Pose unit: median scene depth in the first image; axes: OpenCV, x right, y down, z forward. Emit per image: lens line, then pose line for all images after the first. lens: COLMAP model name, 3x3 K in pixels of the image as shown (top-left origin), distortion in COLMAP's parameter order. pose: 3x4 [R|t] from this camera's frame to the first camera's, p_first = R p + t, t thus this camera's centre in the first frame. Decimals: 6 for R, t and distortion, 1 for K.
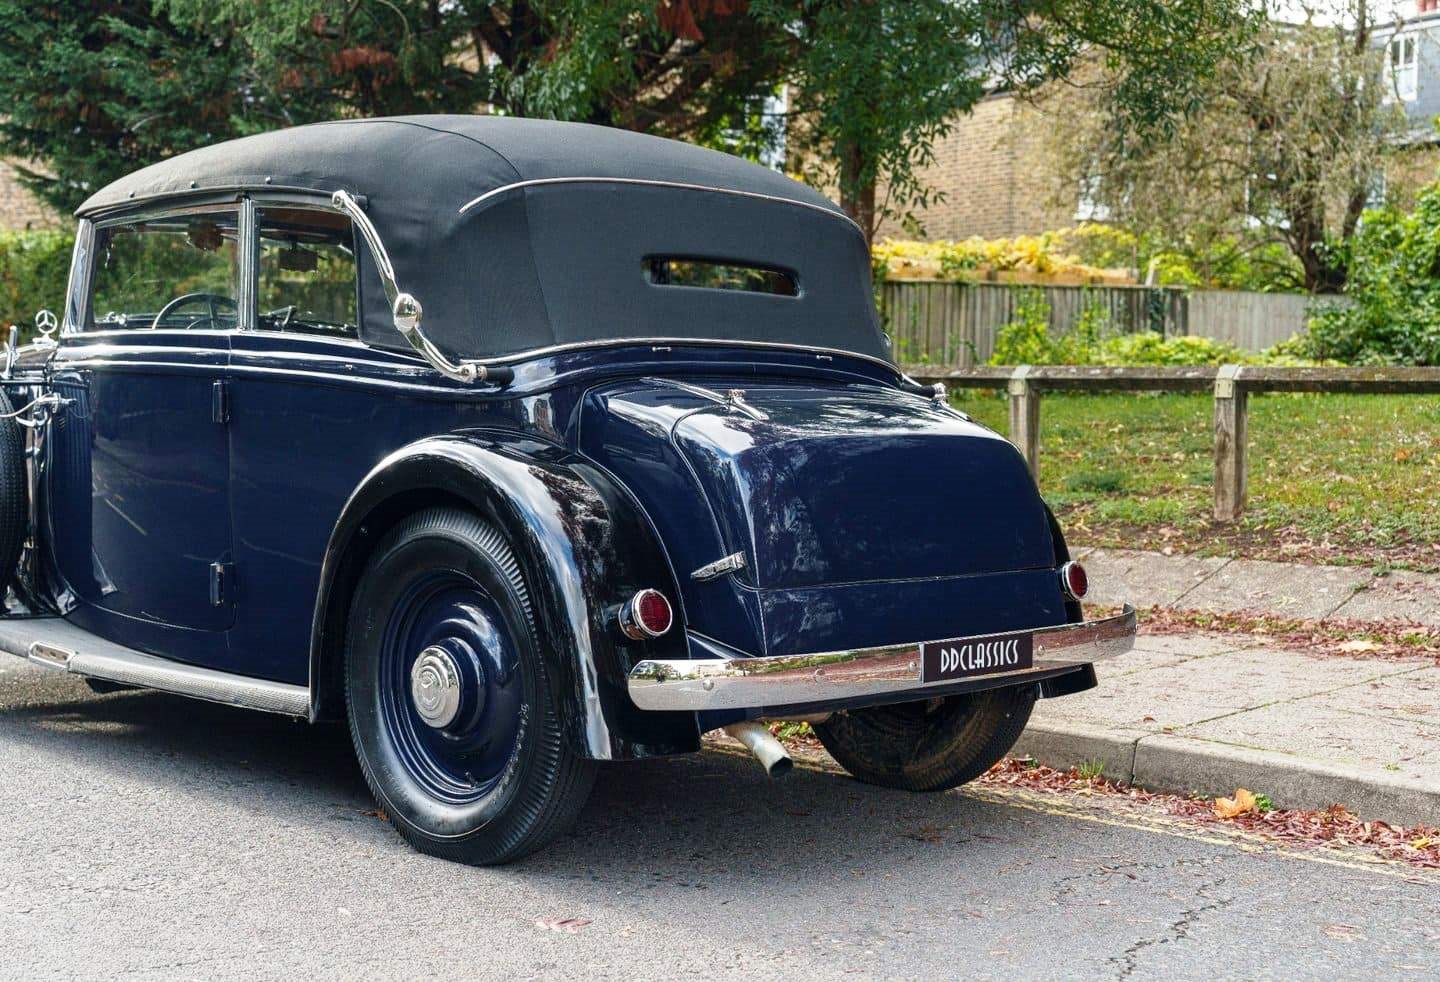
lens RADIAL K [[2207.1, 0, 693.2], [0, 2207.1, 510.3], [0, 0, 1]] dist [0.006640, -0.041728]
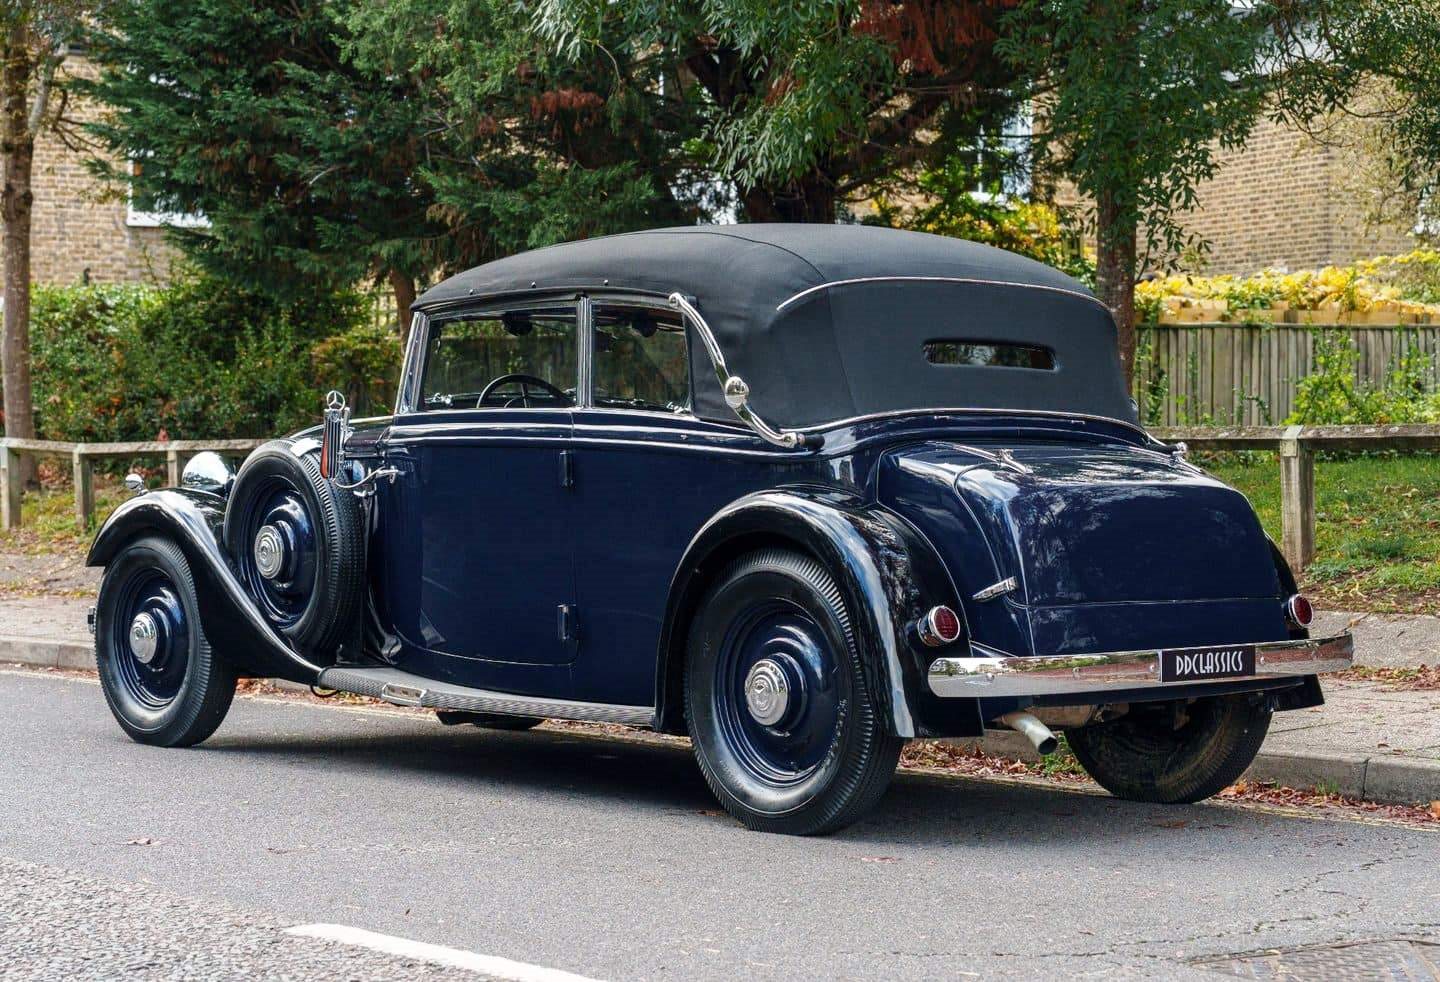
lens RADIAL K [[2861.8, 0, 688.3], [0, 2861.8, 491.7], [0, 0, 1]] dist [-0.002523, -0.013671]
pose [[0.996674, -0.016394, -0.079821, -0.011916], [0.012746, 0.998861, -0.045991, 0.016060], [0.080484, 0.044821, 0.995748, -0.241980]]
